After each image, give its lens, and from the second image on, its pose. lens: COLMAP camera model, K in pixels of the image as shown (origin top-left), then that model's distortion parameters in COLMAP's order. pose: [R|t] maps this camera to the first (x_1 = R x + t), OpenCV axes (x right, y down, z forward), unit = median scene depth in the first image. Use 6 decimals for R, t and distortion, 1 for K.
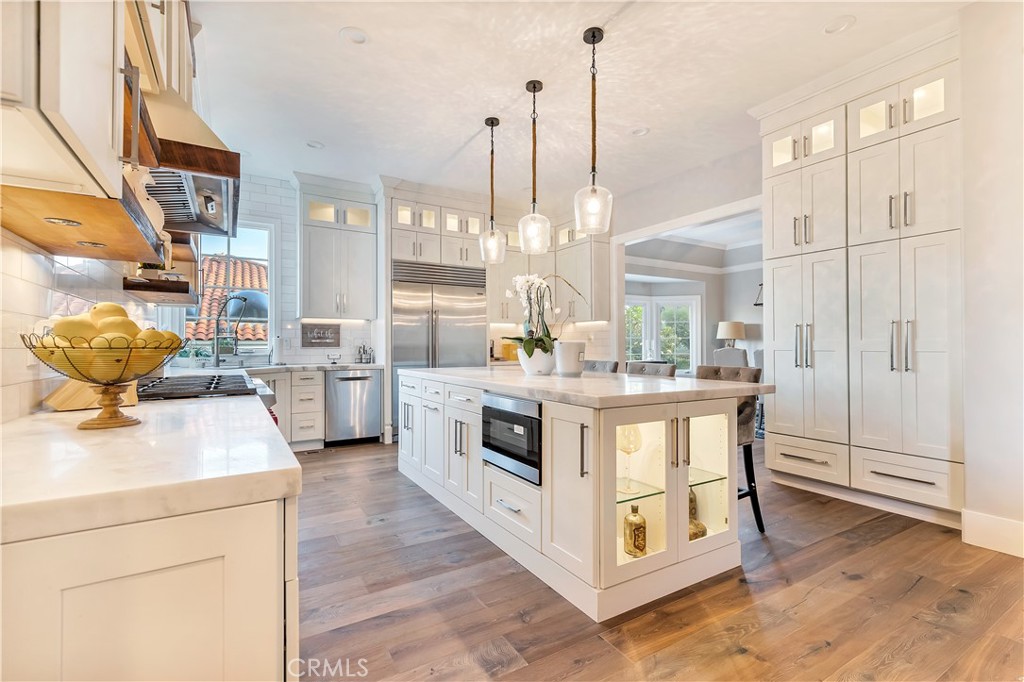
lens RADIAL K [[477.2, 0, 531.6], [0, 477.2, 336.1], [0, 0, 1]] dist [-0.000267, -0.000064]
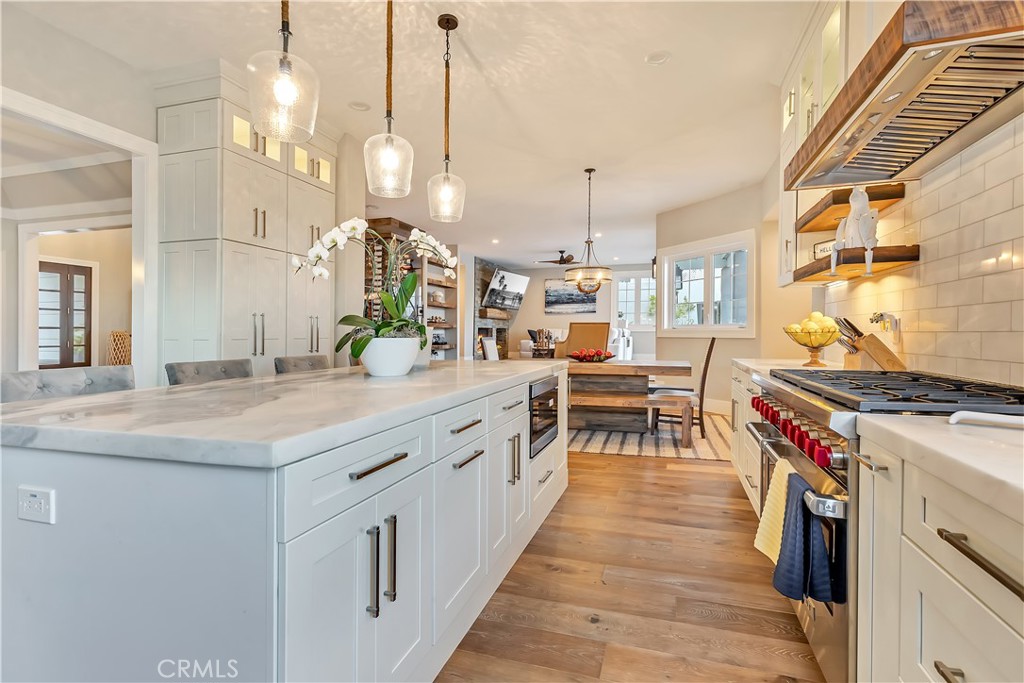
lens RADIAL K [[477.2, 0, 531.6], [0, 477.2, 336.6], [0, 0, 1]] dist [-0.000267, -0.000064]
pose [[-0.656112, -0.000068, 0.754663, -0.740733], [-0.007025, 0.999957, -0.006017, 0.035935], [-0.754631, -0.009250, -0.656085, 1.510402]]
